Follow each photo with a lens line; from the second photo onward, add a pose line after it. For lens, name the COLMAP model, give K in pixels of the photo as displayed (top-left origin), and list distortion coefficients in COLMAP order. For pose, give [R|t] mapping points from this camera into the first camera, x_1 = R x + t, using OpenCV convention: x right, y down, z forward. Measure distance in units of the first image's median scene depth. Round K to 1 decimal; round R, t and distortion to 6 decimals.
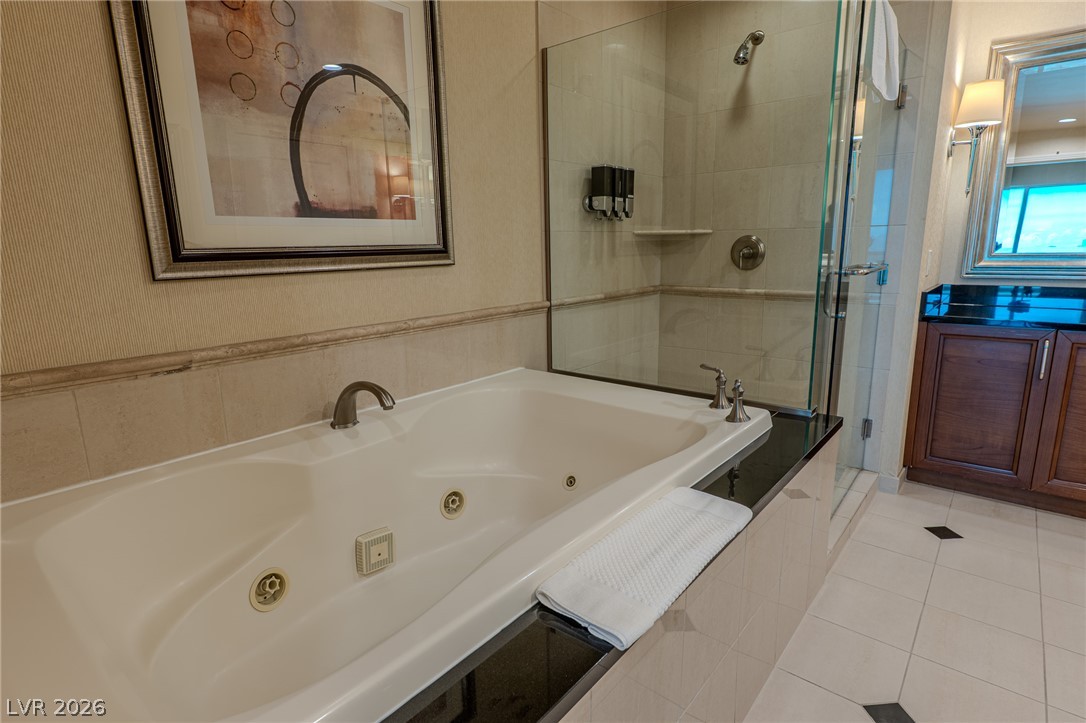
lens RADIAL K [[565.3, 0, 546.1], [0, 565.3, 364.3], [0, 0, 1]] dist [-0.018543, 0.012768]
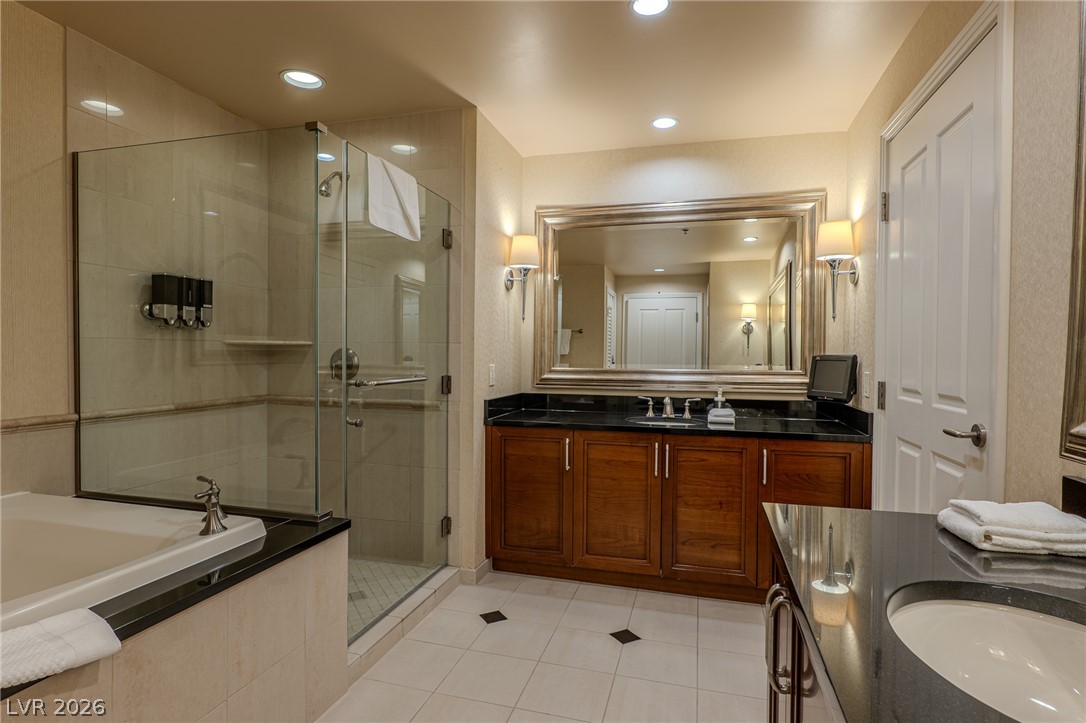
lens RADIAL K [[565.3, 0, 546.1], [0, 565.3, 364.3], [0, 0, 1]] dist [-0.018543, 0.012768]
pose [[0.910824, 0.018299, 0.412389, 0.320526], [0.060076, 0.982504, -0.176285, 0.013125], [-0.408400, 0.185339, 0.893789, -0.115225]]
